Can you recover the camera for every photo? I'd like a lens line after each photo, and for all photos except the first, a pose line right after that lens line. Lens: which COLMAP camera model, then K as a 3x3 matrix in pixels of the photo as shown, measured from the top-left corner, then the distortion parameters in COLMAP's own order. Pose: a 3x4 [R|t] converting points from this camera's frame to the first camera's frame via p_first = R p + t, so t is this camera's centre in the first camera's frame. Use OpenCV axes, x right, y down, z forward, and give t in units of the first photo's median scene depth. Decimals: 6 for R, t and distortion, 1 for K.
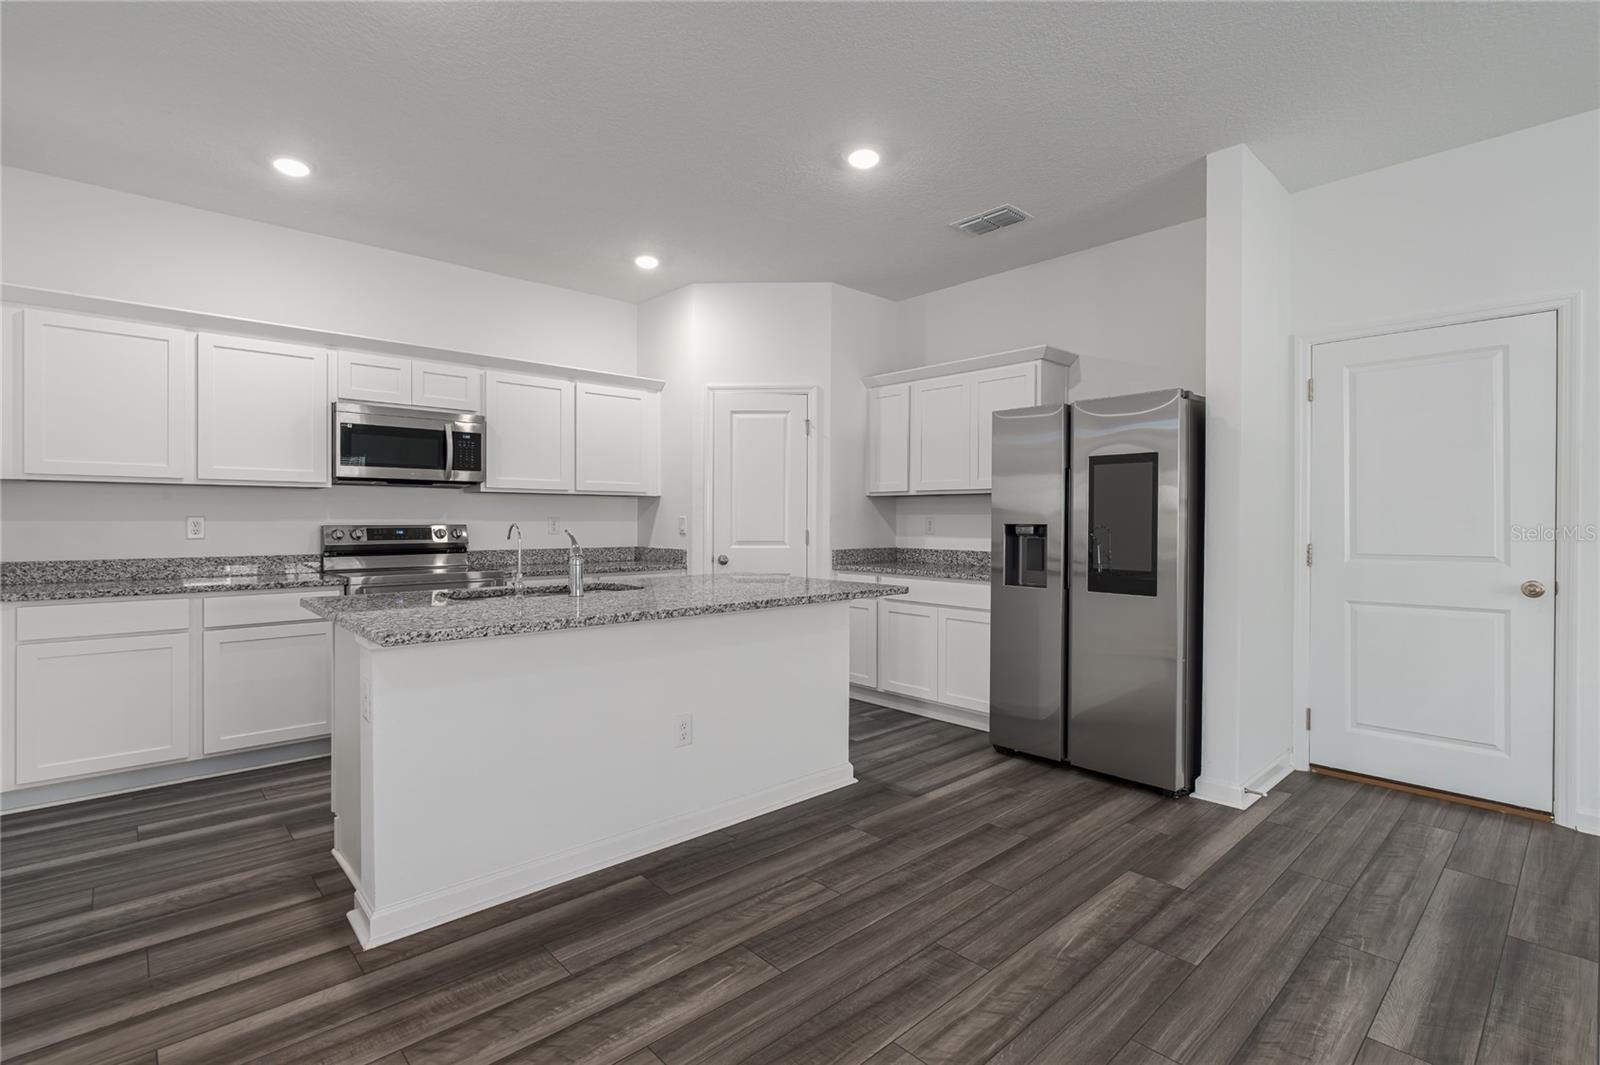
lens RADIAL K [[736.5, 0, 822.8], [0, 736.5, 524.2], [0, 0, 1]] dist [-0.002415, -0.000467]
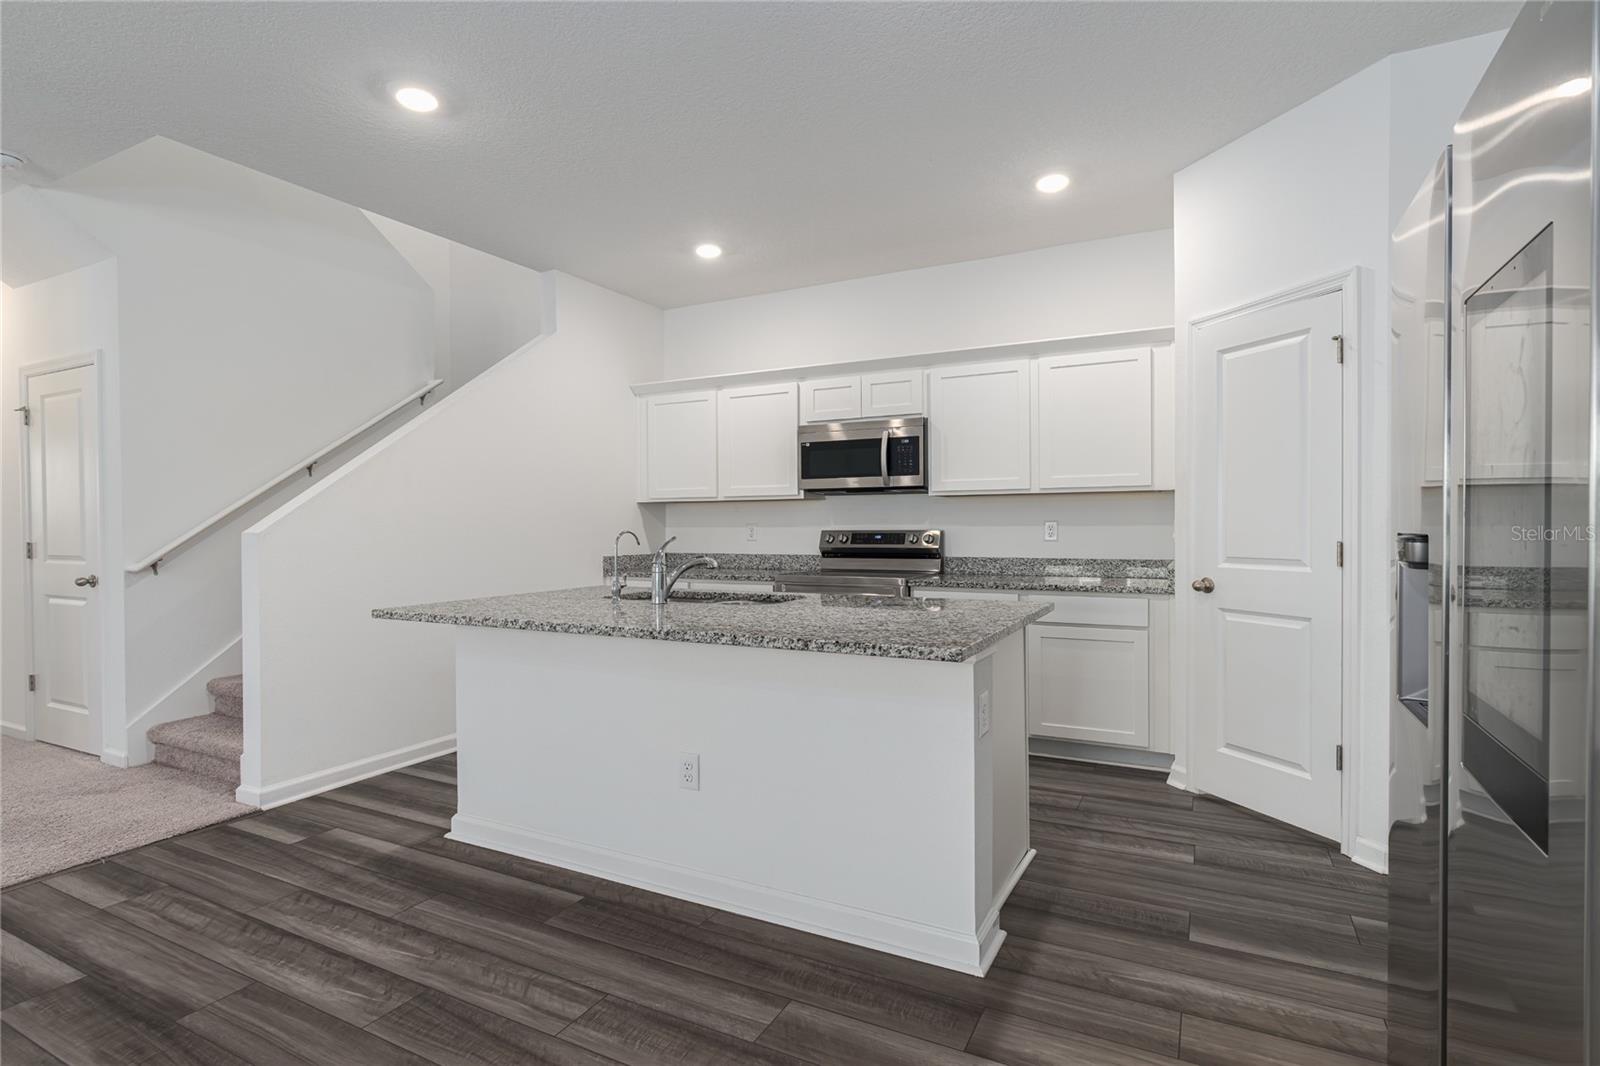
lens RADIAL K [[733.0, 0, 703.8], [0, 733.0, 532.4], [0, 0, 1]] dist [-0.001904, 0.000222]
pose [[0.338534, 0.004528, -0.940943, 0.504834], [0.001773, 0.999984, 0.005450, -0.002860], [0.940953, -0.003513, 0.338520, 0.591604]]
